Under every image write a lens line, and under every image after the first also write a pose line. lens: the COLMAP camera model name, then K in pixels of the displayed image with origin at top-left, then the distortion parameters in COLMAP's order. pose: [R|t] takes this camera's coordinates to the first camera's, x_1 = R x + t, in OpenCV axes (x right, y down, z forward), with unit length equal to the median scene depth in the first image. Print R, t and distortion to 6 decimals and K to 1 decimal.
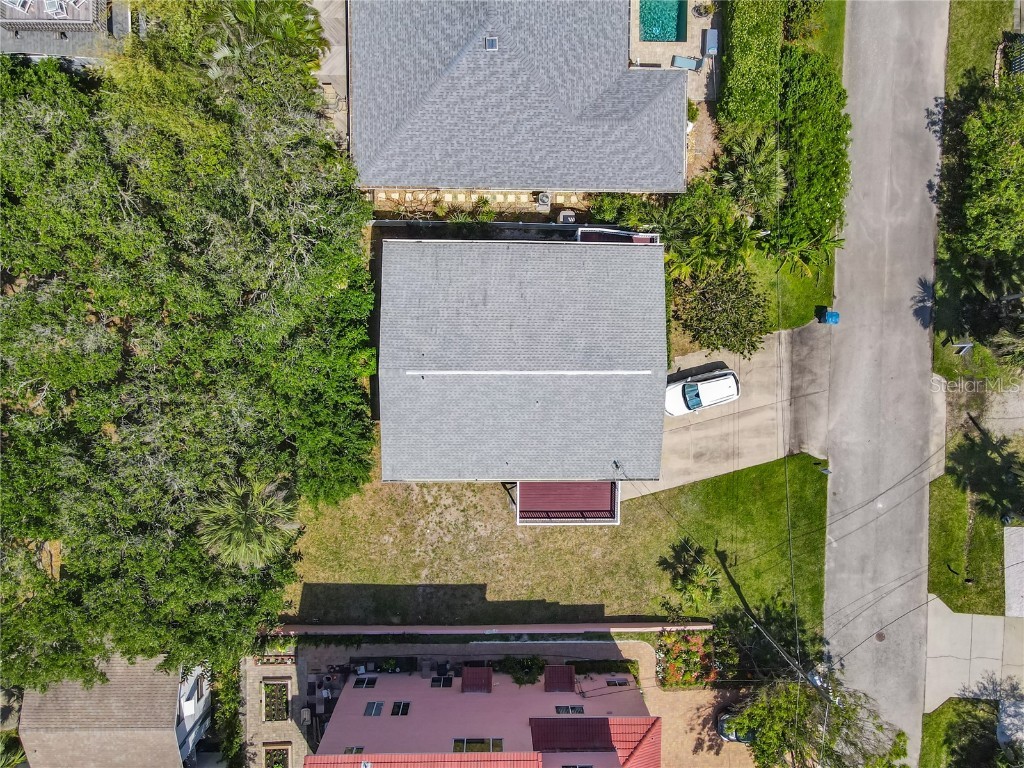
lens RADIAL K [[770.1, 0, 517.9], [0, 770.1, 381.5], [0, 0, 1]] dist [0.023476, -0.003233]
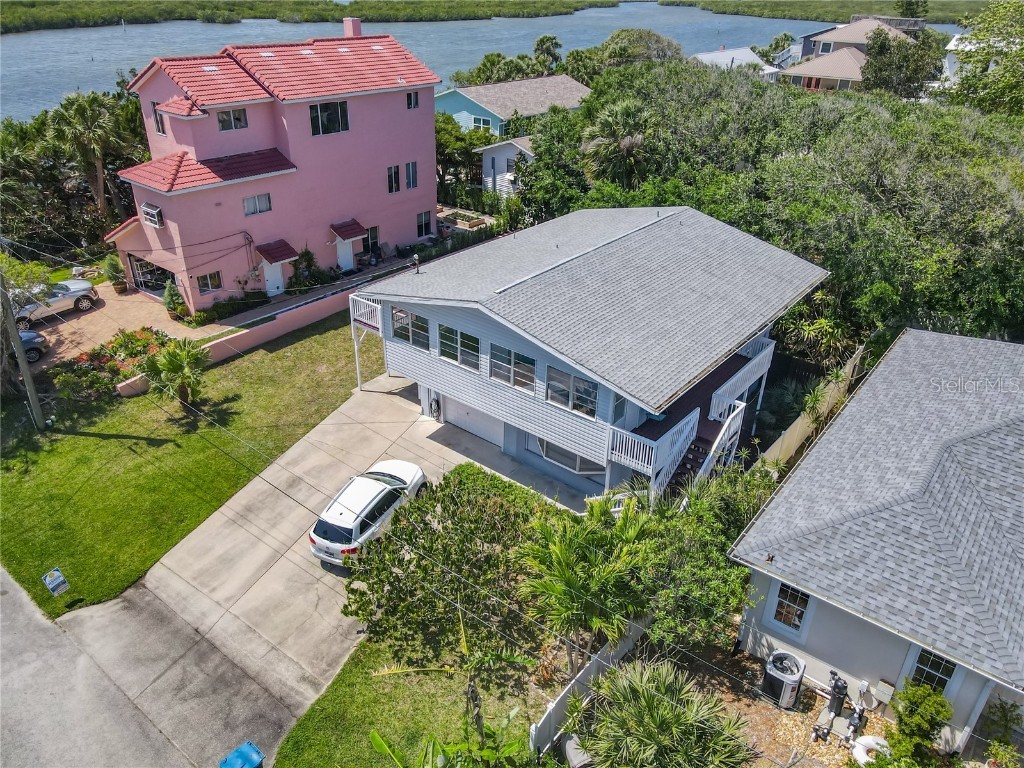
lens RADIAL K [[748.4, 0, 522.0], [0, 748.4, 383.2], [0, 0, 1]] dist [-0.001774, 0.034134]
pose [[-0.603663, 0.323266, -0.728760, 0.522897], [-0.789648, -0.368297, 0.490728, -0.296514], [-0.109764, 0.871698, 0.477593, 0.639514]]
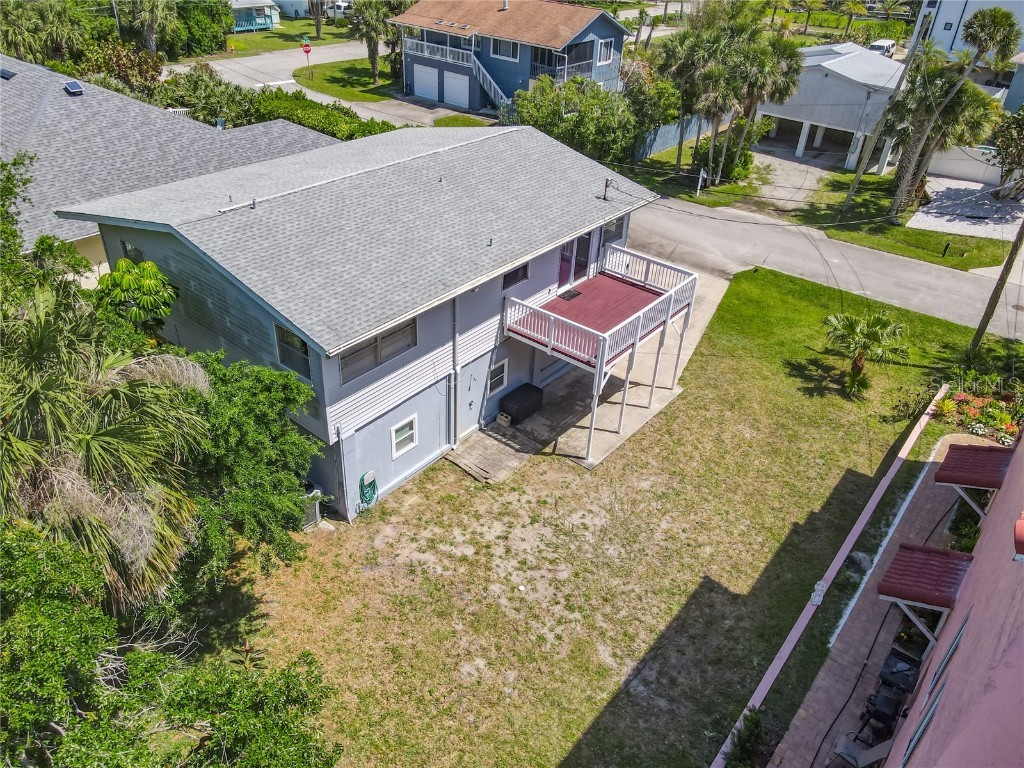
lens RADIAL K [[748.4, 0, 522.0], [0, 748.4, 383.2], [0, 0, 1]] dist [-0.001774, 0.034134]
pose [[0.609796, -0.449040, 0.653079, -0.321623], [0.792010, 0.314598, -0.523210, 0.361325], [0.029485, 0.836296, 0.547485, 0.677539]]
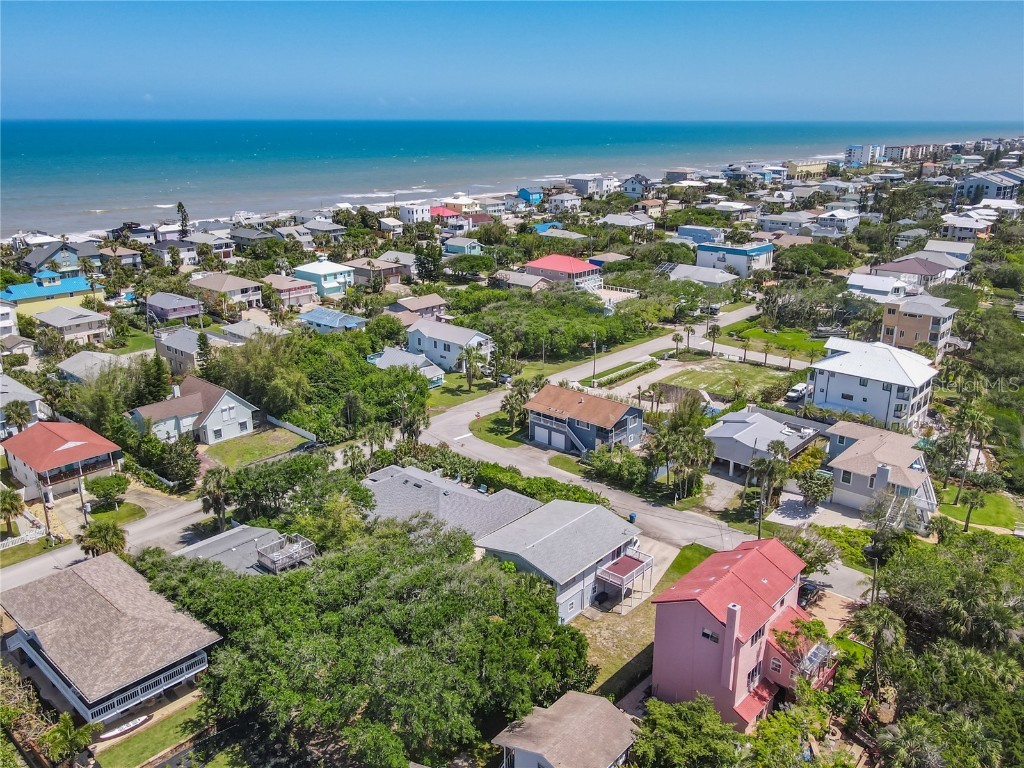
lens RADIAL K [[809.7, 0, 525.5], [0, 809.7, 386.1], [0, 0, 1]] dist [-0.002268, 0.002364]
pose [[0.648382, -0.285296, 0.705837, -1.264770], [0.757076, 0.143921, -0.637278, 1.067447], [0.080228, 0.947572, 0.309307, -0.066859]]
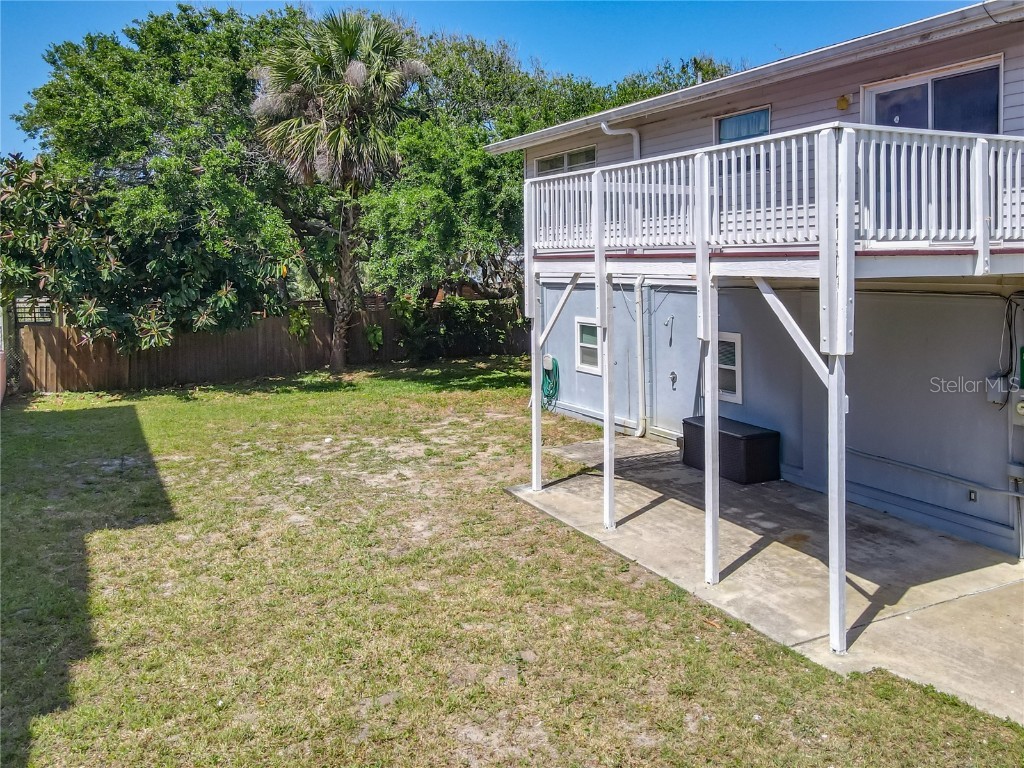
lens RADIAL K [[862.1, 0, 531.6], [0, 862.1, 269.1], [0, 0, 1]] dist [0.006794, 0.009733]
pose [[0.477010, -0.045921, -0.877697, 0.223869], [-0.878551, -0.052975, -0.474702, 0.284307], [-0.024697, 0.997539, -0.065613, 0.935321]]
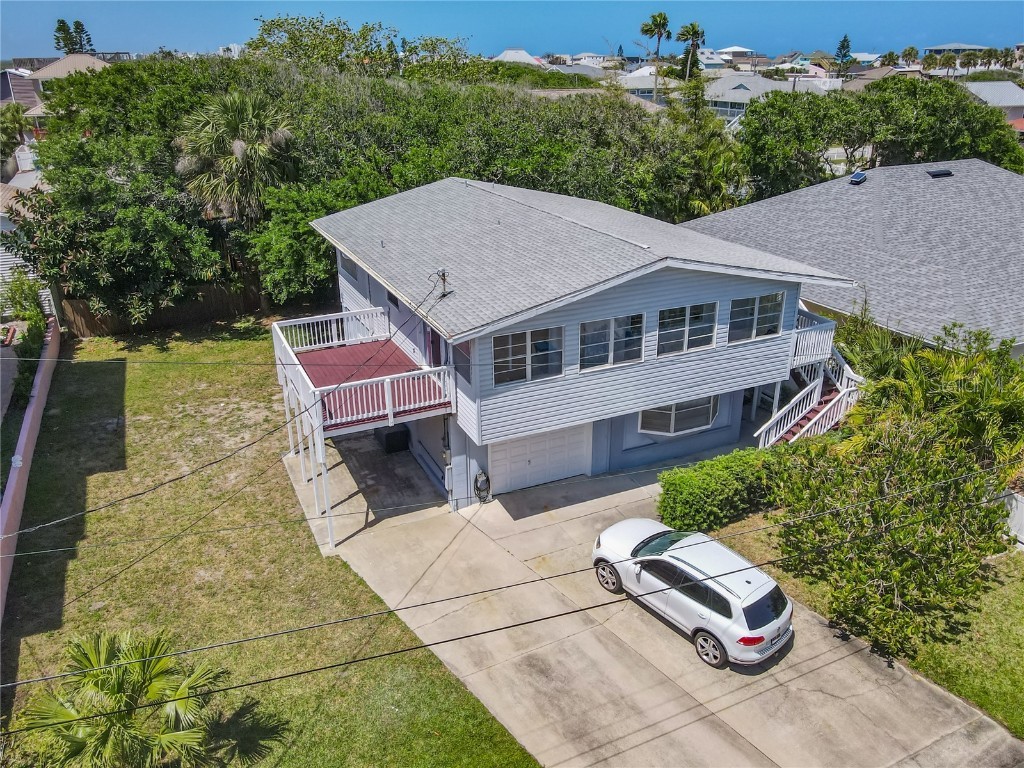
lens RADIAL K [[779.5, 0, 520.4], [0, 779.5, 383.2], [0, 0, 1]] dist [0.005730, 0.002449]
pose [[0.439115, 0.297366, -0.847792, 0.489830], [-0.897852, 0.111374, -0.425978, 0.238173], [-0.032249, 0.948245, 0.315897, 0.769399]]
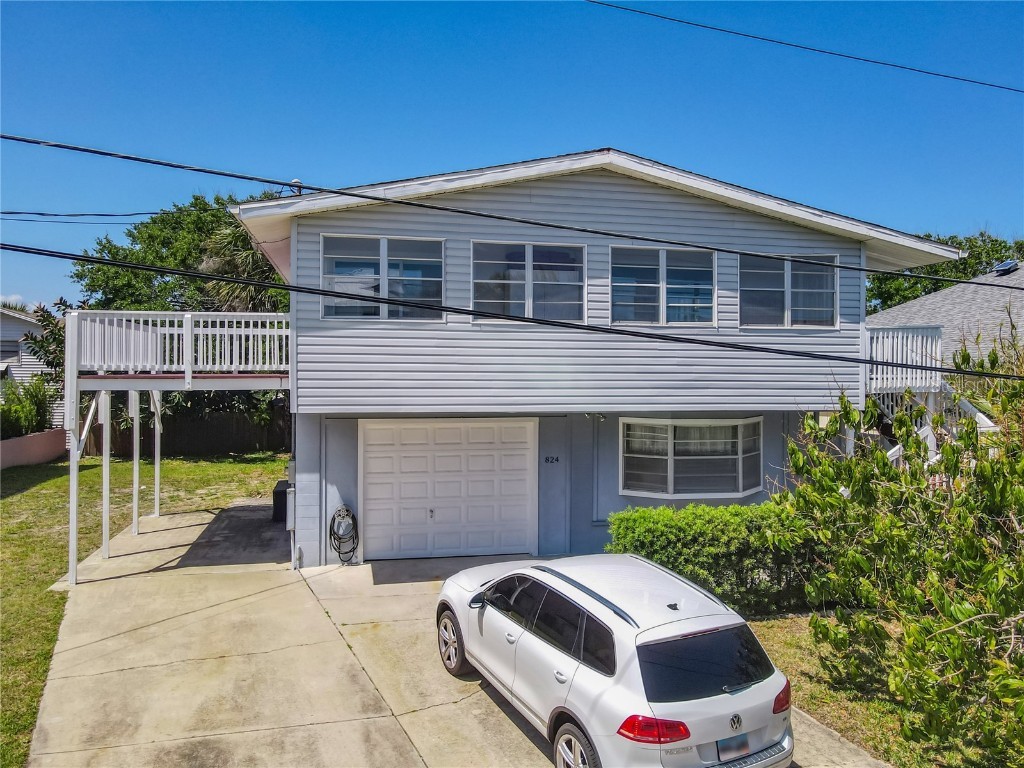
lens RADIAL K [[770.1, 0, 517.9], [0, 770.1, 381.5], [0, 0, 1]] dist [0.023476, -0.003233]
pose [[0.219885, -0.034864, -0.974902, 0.407310], [-0.973723, -0.068565, -0.217168, 0.072556], [-0.059273, 0.997037, -0.049025, 0.926614]]
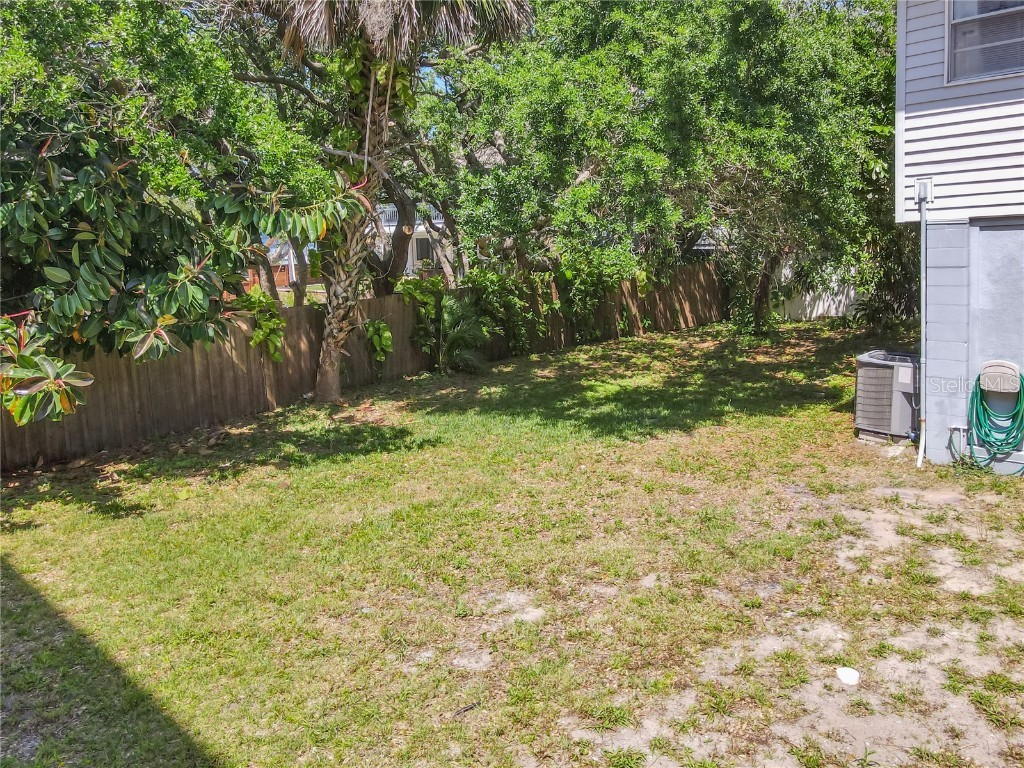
lens RADIAL K [[808.6, 0, 536.4], [0, 808.6, 311.0], [0, 0, 1]] dist [0.015544, 0.002508]
pose [[0.719855, -0.015520, -0.693951, -0.068942], [-0.693499, 0.026342, -0.719976, 0.293742], [0.029454, 0.999533, 0.008199, 0.932193]]
